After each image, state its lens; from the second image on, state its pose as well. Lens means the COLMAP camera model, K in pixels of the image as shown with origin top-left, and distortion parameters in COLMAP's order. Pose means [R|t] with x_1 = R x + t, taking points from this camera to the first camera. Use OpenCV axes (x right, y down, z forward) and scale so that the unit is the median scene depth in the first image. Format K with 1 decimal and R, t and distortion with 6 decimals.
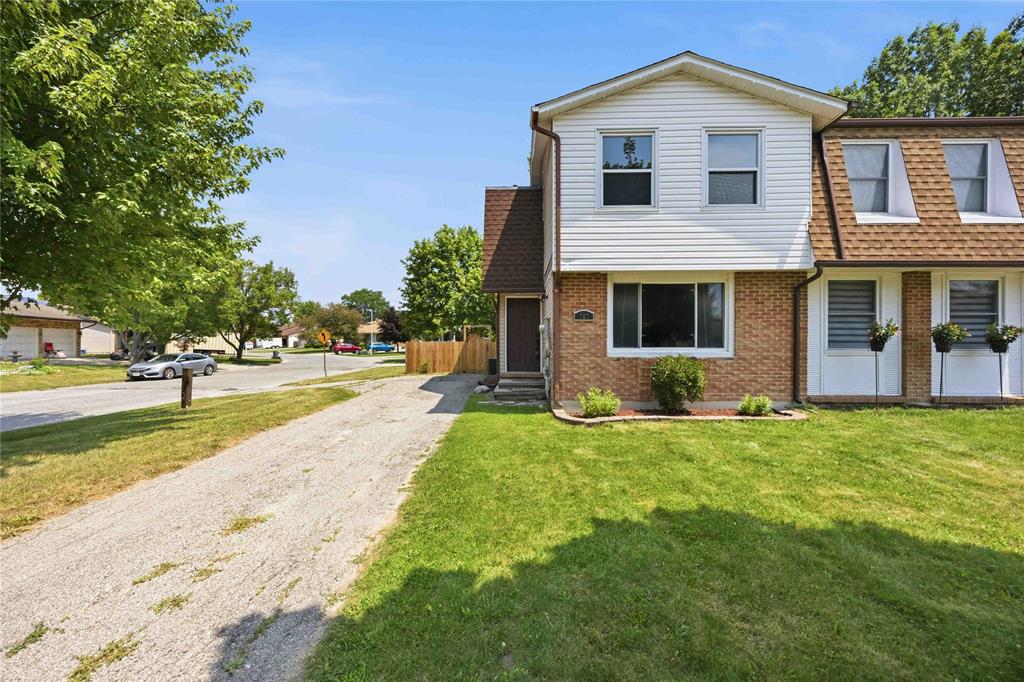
lens RADIAL K [[394.7, 0, 511.2], [0, 394.7, 343.2], [0, 0, 1]] dist [-0.002419, -0.000068]
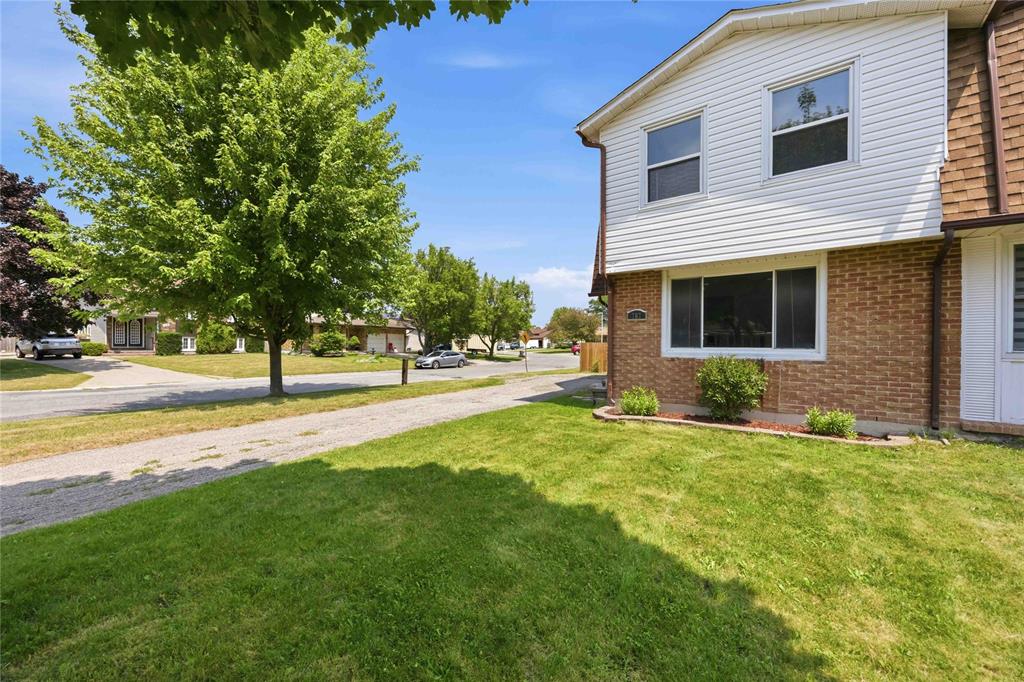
lens RADIAL K [[398.7, 0, 512.1], [0, 398.7, 343.9], [0, 0, 1]] dist [-0.003012, -0.000107]
pose [[0.811149, 0.002458, -0.584834, 0.517743], [-0.004023, 0.999991, -0.001376, 0.005752], [0.584825, 0.003469, 0.811152, -0.002502]]
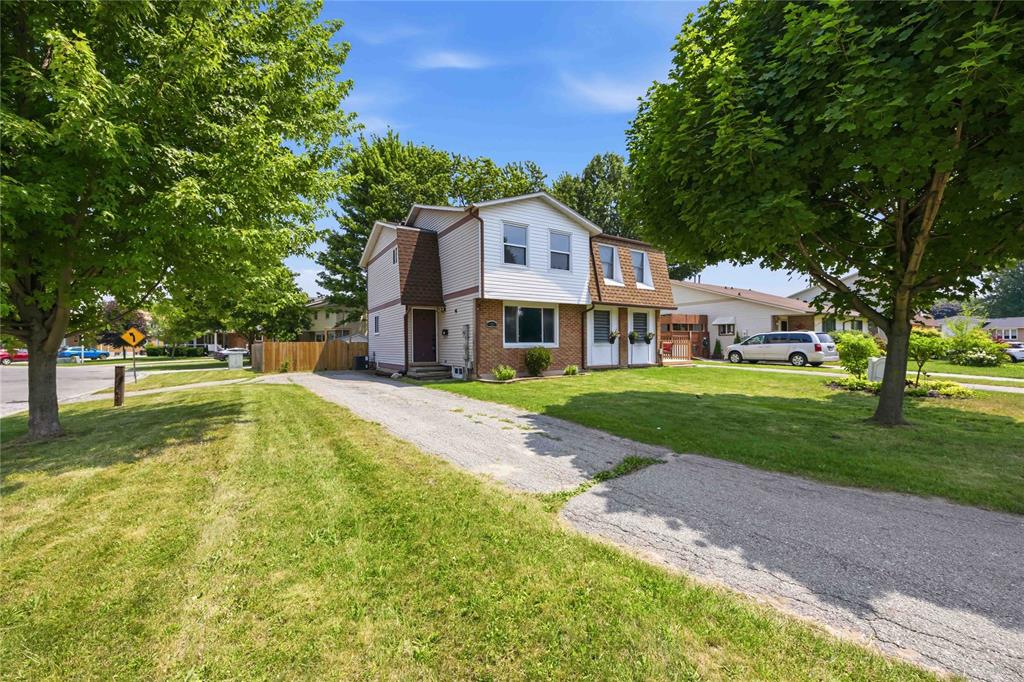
lens RADIAL K [[398.7, 0, 512.1], [0, 398.7, 343.9], [0, 0, 1]] dist [-0.003012, -0.000107]
pose [[0.830268, -0.004353, 0.557348, -0.710986], [0.007920, 0.999961, -0.003988, 0.023711], [-0.557308, 0.007726, 0.830270, -0.491498]]
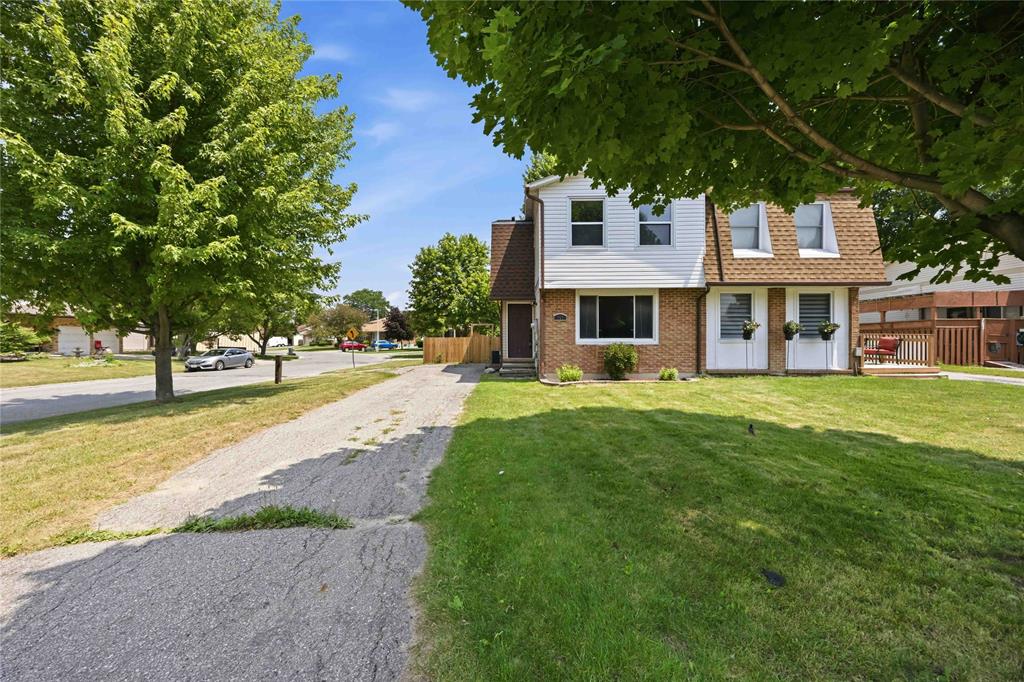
lens RADIAL K [[392.5, 0, 512.0], [0, 392.5, 341.0], [0, 0, 1]] dist [-0.002319, -0.000032]
pose [[0.999908, -0.003932, 0.012997, -0.020210], [0.003949, 0.999991, -0.001288, 0.022145], [-0.012992, 0.001339, 0.999915, -0.502203]]
